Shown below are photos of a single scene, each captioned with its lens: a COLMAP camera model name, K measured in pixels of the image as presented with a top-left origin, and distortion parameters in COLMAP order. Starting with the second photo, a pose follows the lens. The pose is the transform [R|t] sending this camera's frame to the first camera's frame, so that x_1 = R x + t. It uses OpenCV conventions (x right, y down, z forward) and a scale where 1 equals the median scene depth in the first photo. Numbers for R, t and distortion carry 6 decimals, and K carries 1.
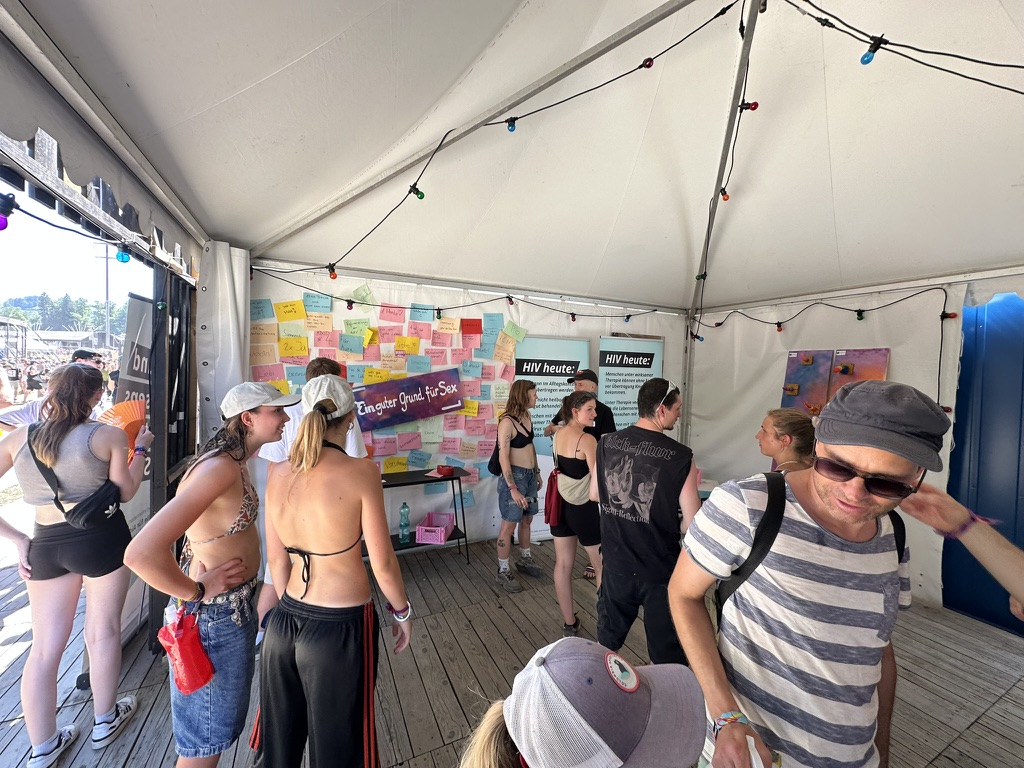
lens RADIAL K [[410.2, 0, 512.3], [0, 410.2, 381.5], [0, 0, 1]] dist [-0.001020, 0.000152]
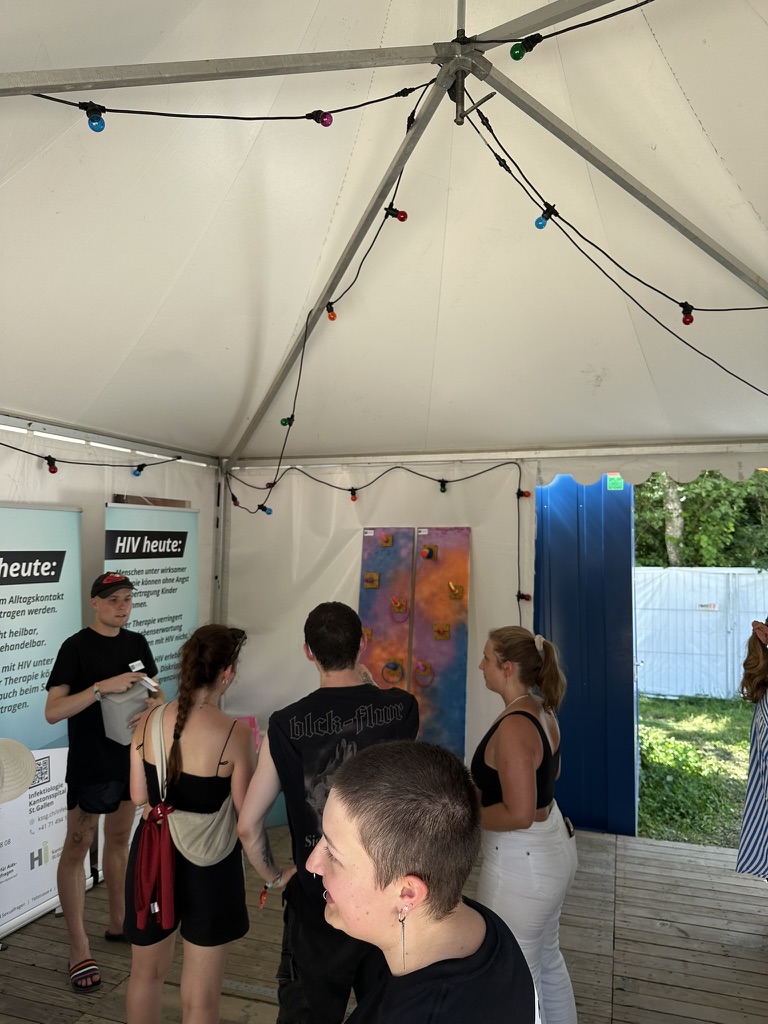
lens RADIAL K [[715.5, 0, 388.1], [0, 715.5, 508.3], [0, 0, 1]] dist [0.109516, -0.176383]
pose [[0.695872, 0.008871, 0.718111, -0.230008], [0.036554, 0.998190, -0.047752, -0.049518], [-0.717235, 0.059479, 0.694288, 0.082636]]
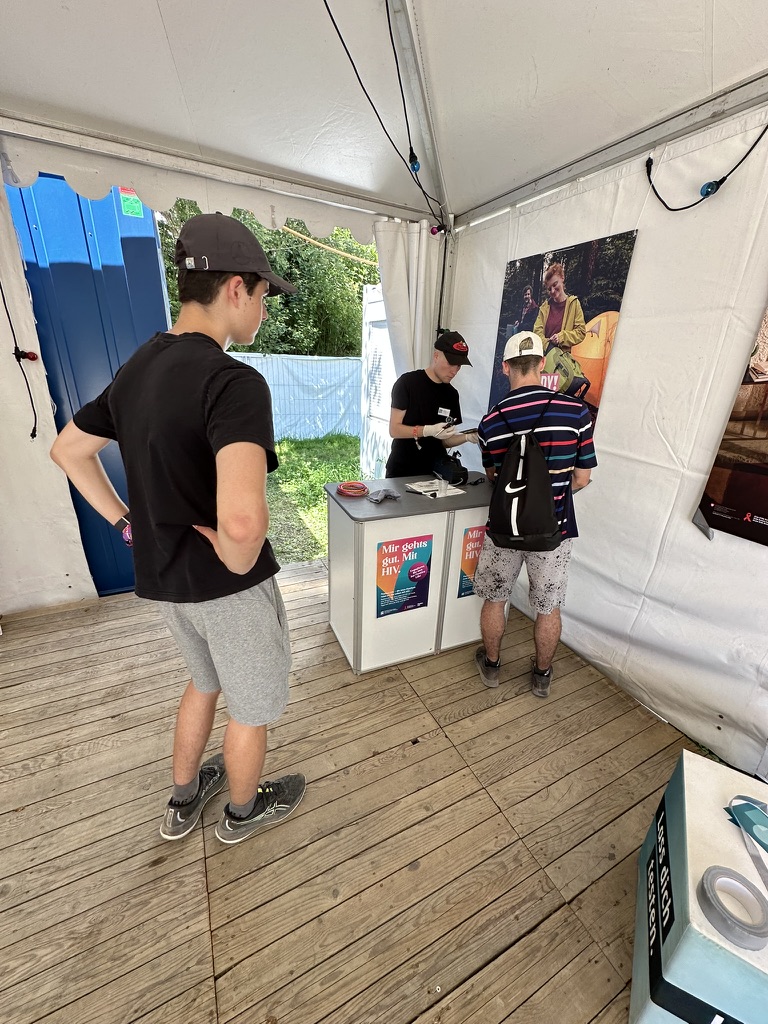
lens RADIAL K [[410.2, 0, 385.2], [0, 410.2, 513.5], [0, 0, 1]] dist [-0.001020, 0.000152]
pose [[-0.001263, -0.383359, 0.923599, 0.245013], [-0.010555, 0.923553, 0.383325, 0.032585], [-0.999943, -0.009264, -0.005213, 0.310498]]
